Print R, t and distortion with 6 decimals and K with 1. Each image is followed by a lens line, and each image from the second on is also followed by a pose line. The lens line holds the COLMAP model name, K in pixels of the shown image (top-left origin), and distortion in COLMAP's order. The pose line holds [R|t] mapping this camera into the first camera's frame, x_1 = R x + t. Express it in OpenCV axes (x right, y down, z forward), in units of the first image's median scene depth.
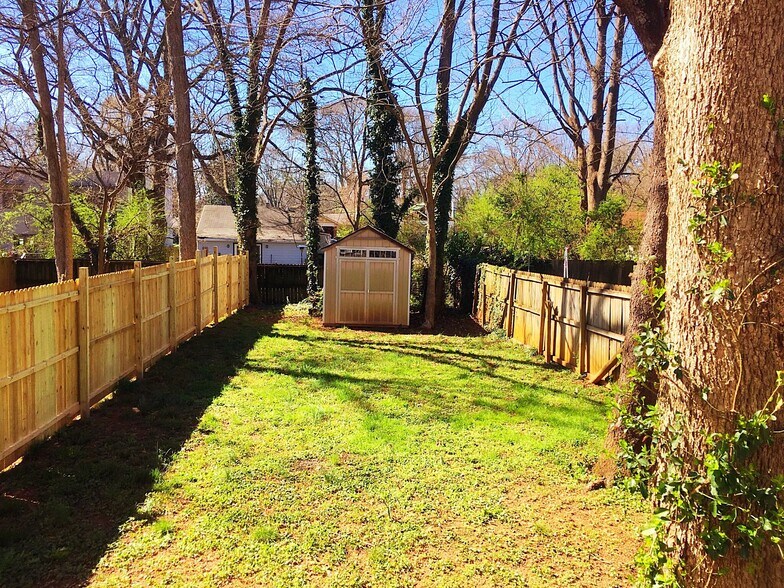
lens RADIAL K [[670.6, 0, 392.0], [0, 670.6, 294.0], [0, 0, 1]] dist [0.049812, -0.006083]
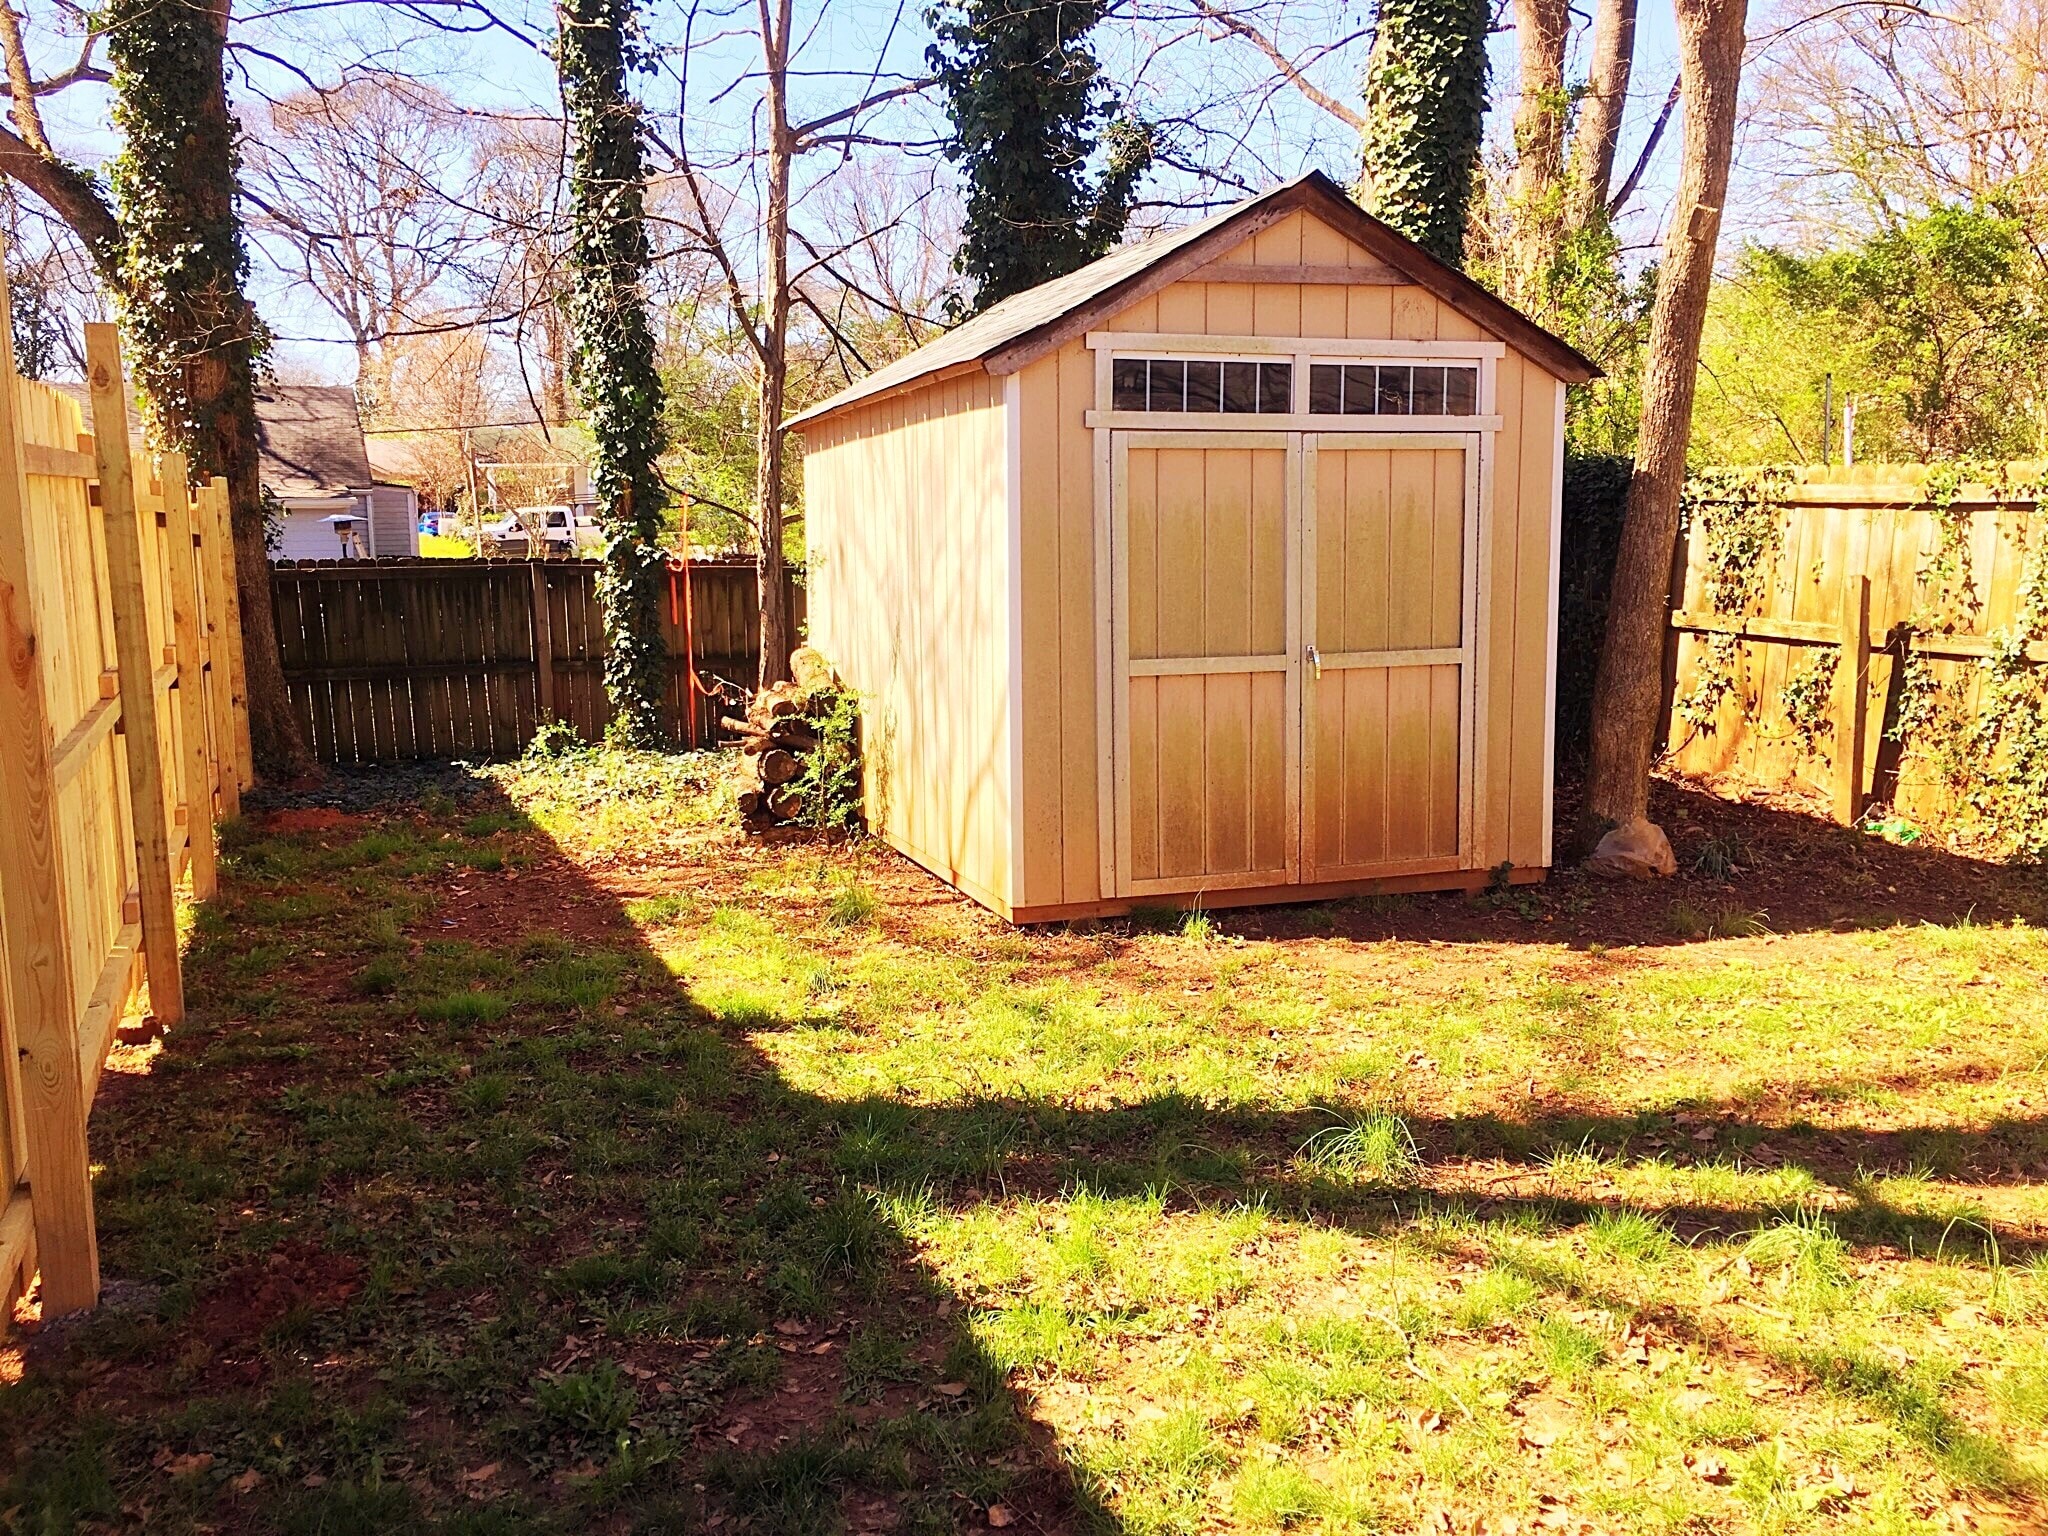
lens RADIAL K [[1751.8, 0, 1024.0], [0, 1751.8, 768.0], [0, 0, 1]] dist [0.049812, -0.006083]
pose [[0.954900, -0.075082, 0.287278, -0.203146], [0.059610, 0.996279, 0.062244, -0.007205], [-0.290883, -0.042312, 0.955823, 0.660145]]
